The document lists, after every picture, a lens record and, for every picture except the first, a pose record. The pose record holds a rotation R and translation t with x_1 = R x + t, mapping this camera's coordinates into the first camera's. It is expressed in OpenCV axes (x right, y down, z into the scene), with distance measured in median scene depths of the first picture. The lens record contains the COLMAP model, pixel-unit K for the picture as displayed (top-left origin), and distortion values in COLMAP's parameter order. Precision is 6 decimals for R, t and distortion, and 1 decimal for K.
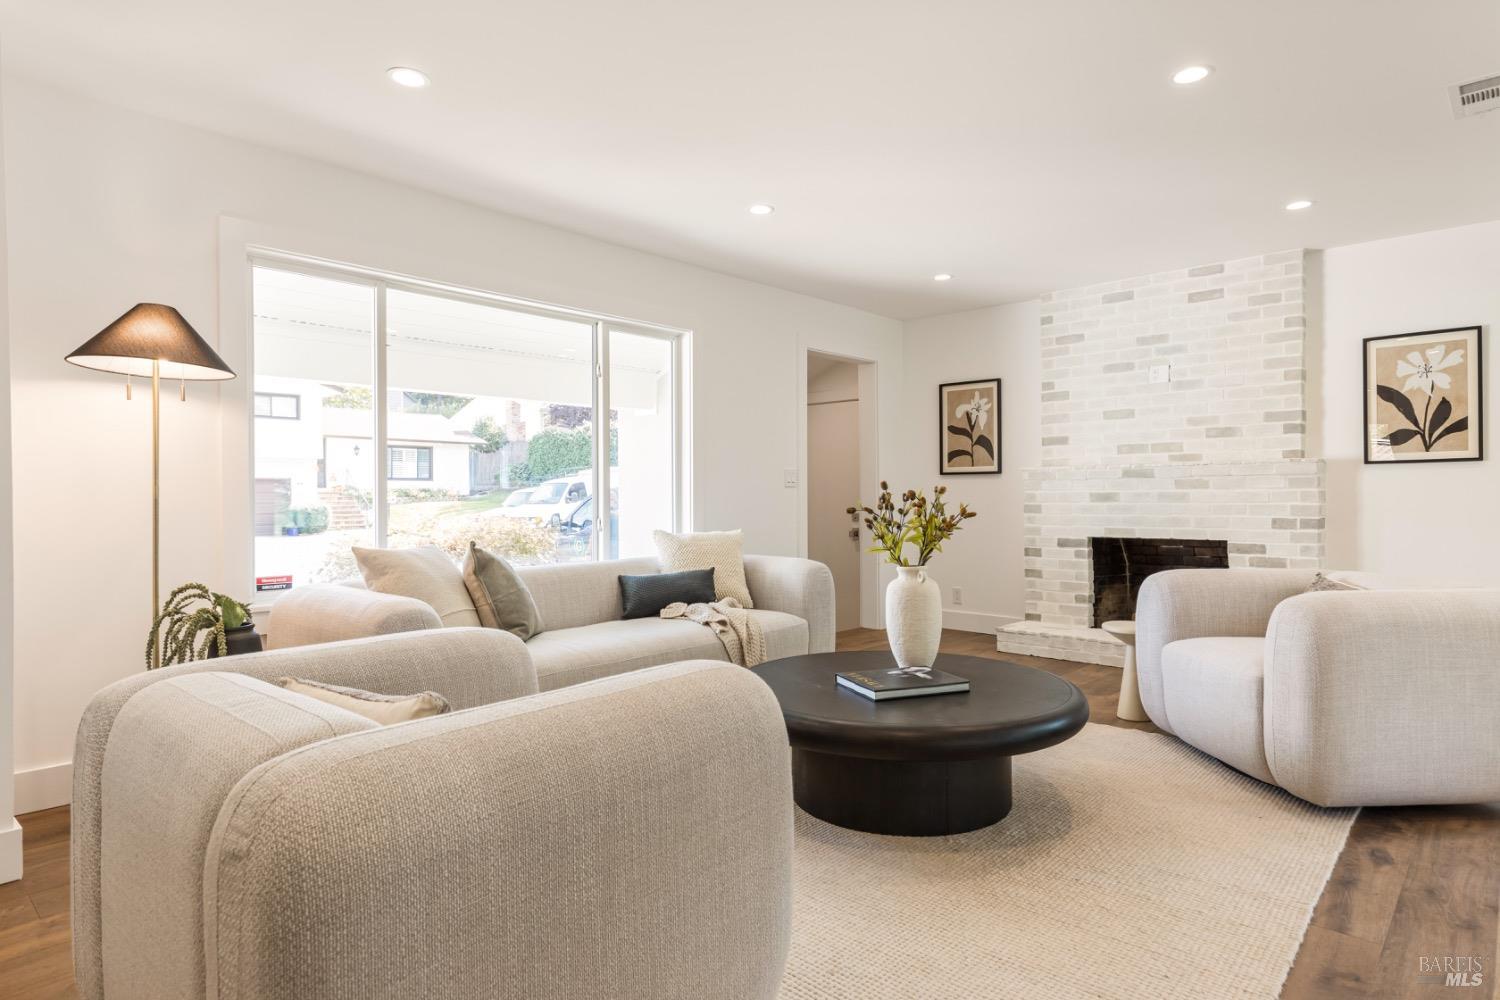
lens RADIAL K [[835.6, 0, 759.5], [0, 835.6, 494.5], [0, 0, 1]] dist [0.013805, -0.000893]
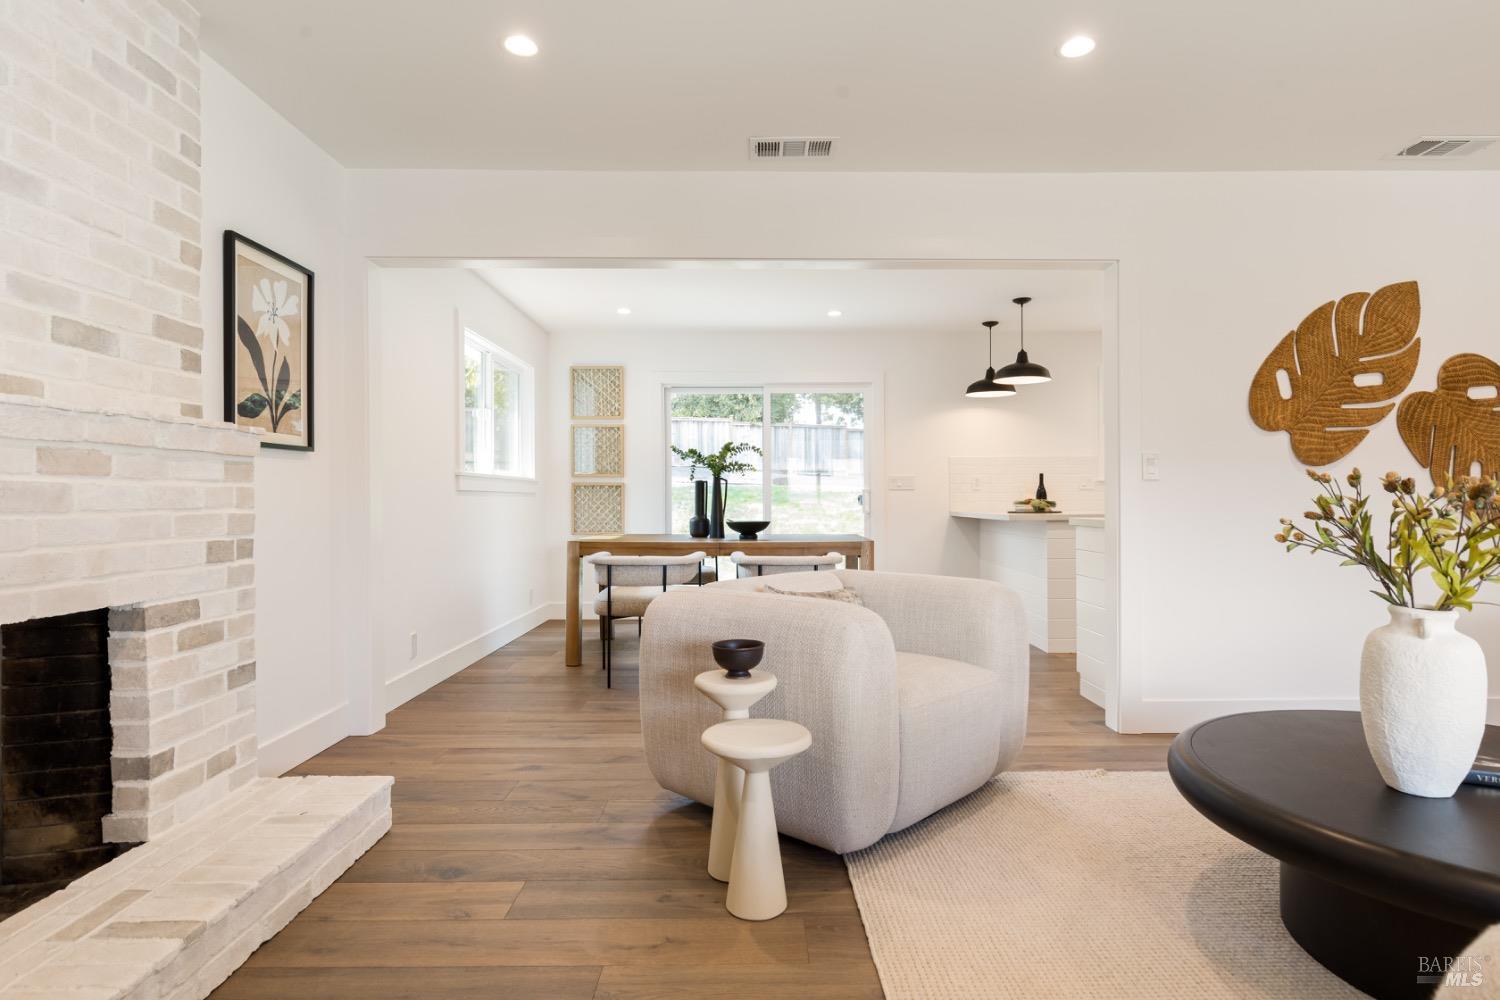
lens RADIAL K [[791.8, 0, 757.5], [0, 791.8, 497.7], [0, 0, 1]] dist [0.001417, 0.001066]
pose [[-0.677426, 0.009855, 0.735525, 0.059798], [0.009986, 0.999941, -0.004200, 0.007823], [-0.735523, 0.004500, -0.677484, 1.069760]]
